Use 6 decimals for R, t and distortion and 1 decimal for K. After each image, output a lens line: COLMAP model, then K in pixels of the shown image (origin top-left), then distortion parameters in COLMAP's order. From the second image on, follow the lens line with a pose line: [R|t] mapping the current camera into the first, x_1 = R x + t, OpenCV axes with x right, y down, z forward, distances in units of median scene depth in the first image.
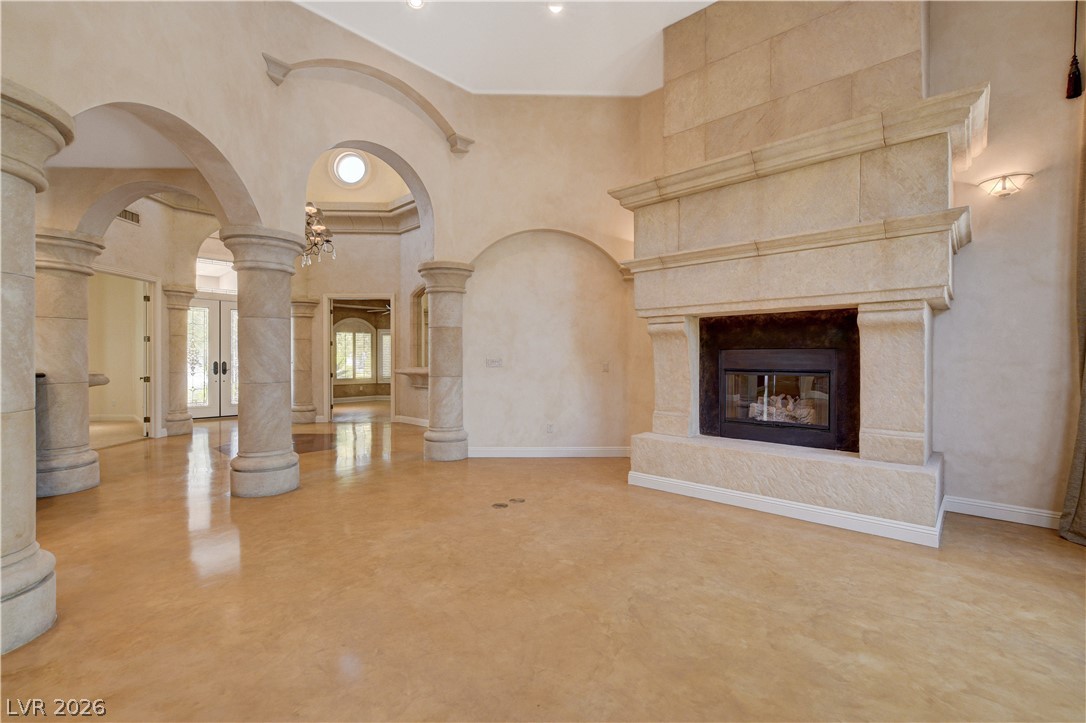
lens RADIAL K [[474.8, 0, 540.3], [0, 474.8, 360.0], [0, 0, 1]] dist [-0.010160, 0.000478]
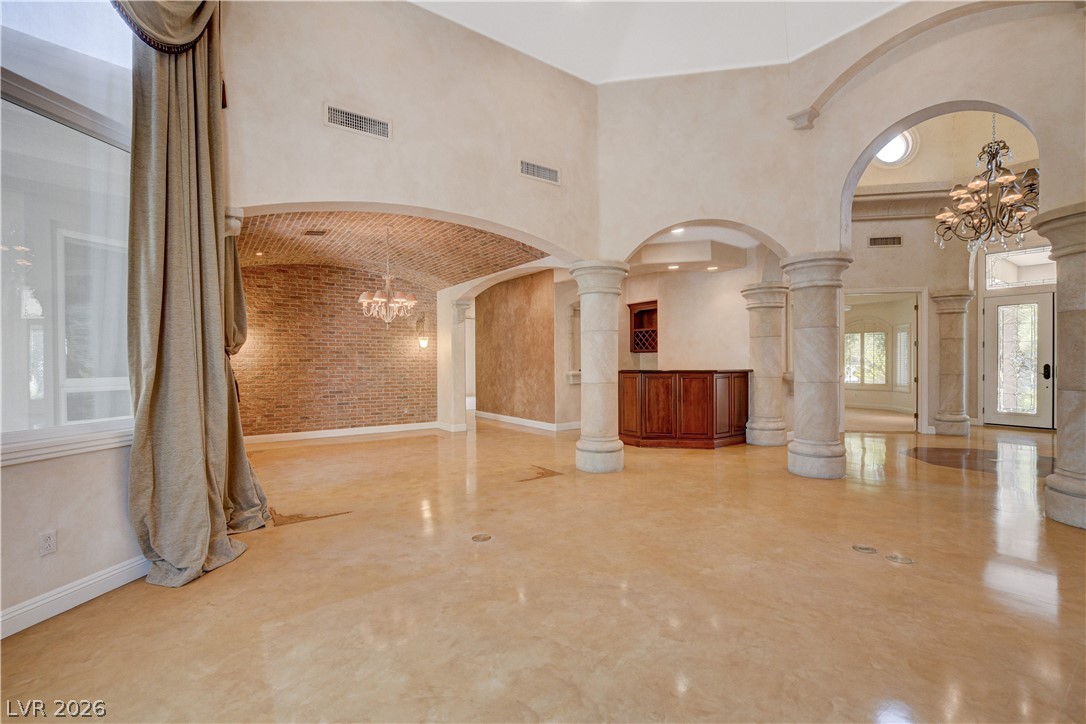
lens RADIAL K [[474.8, 0, 540.3], [0, 474.8, 360.5], [0, 0, 1]] dist [-0.010160, 0.000478]
pose [[-0.206782, -0.003199, -0.978382, 0.730649], [0.001754, 0.999992, -0.003641, -0.003489], [0.978386, -0.002469, -0.206774, 0.586453]]
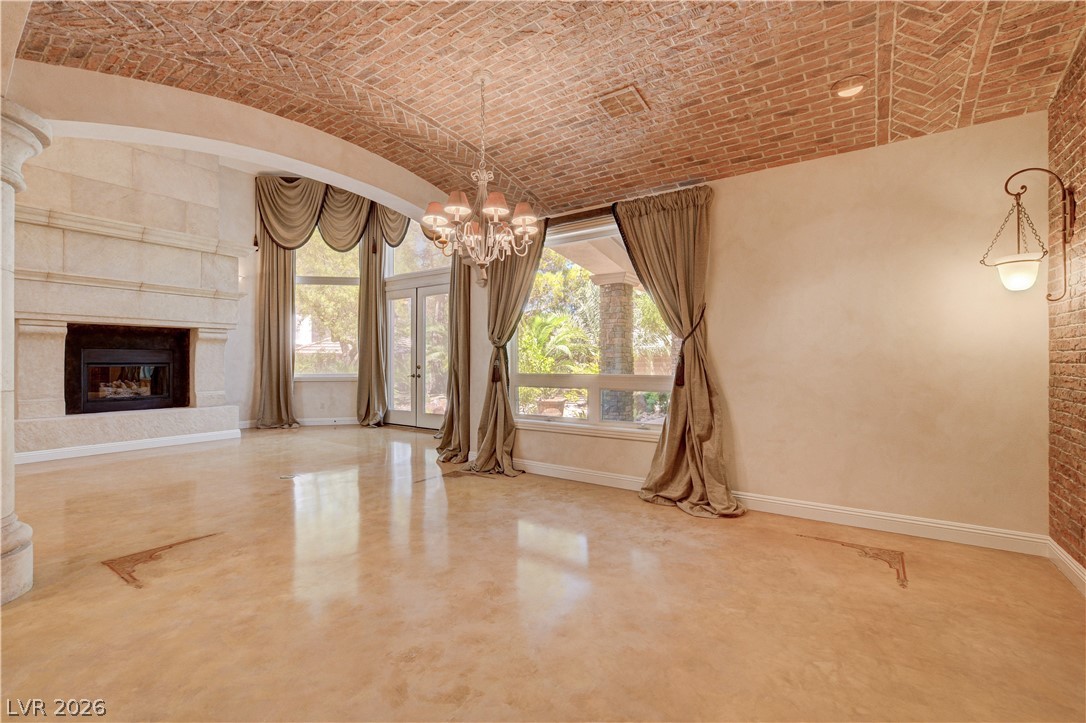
lens RADIAL K [[474.8, 0, 540.3], [0, 474.8, 360.0], [0, 0, 1]] dist [-0.010160, 0.000478]
pose [[-0.137161, 0.003382, 0.990543, -1.192042], [0.006590, 0.999975, -0.002502, 0.023612], [-0.990527, 0.006185, -0.137180, -0.105095]]
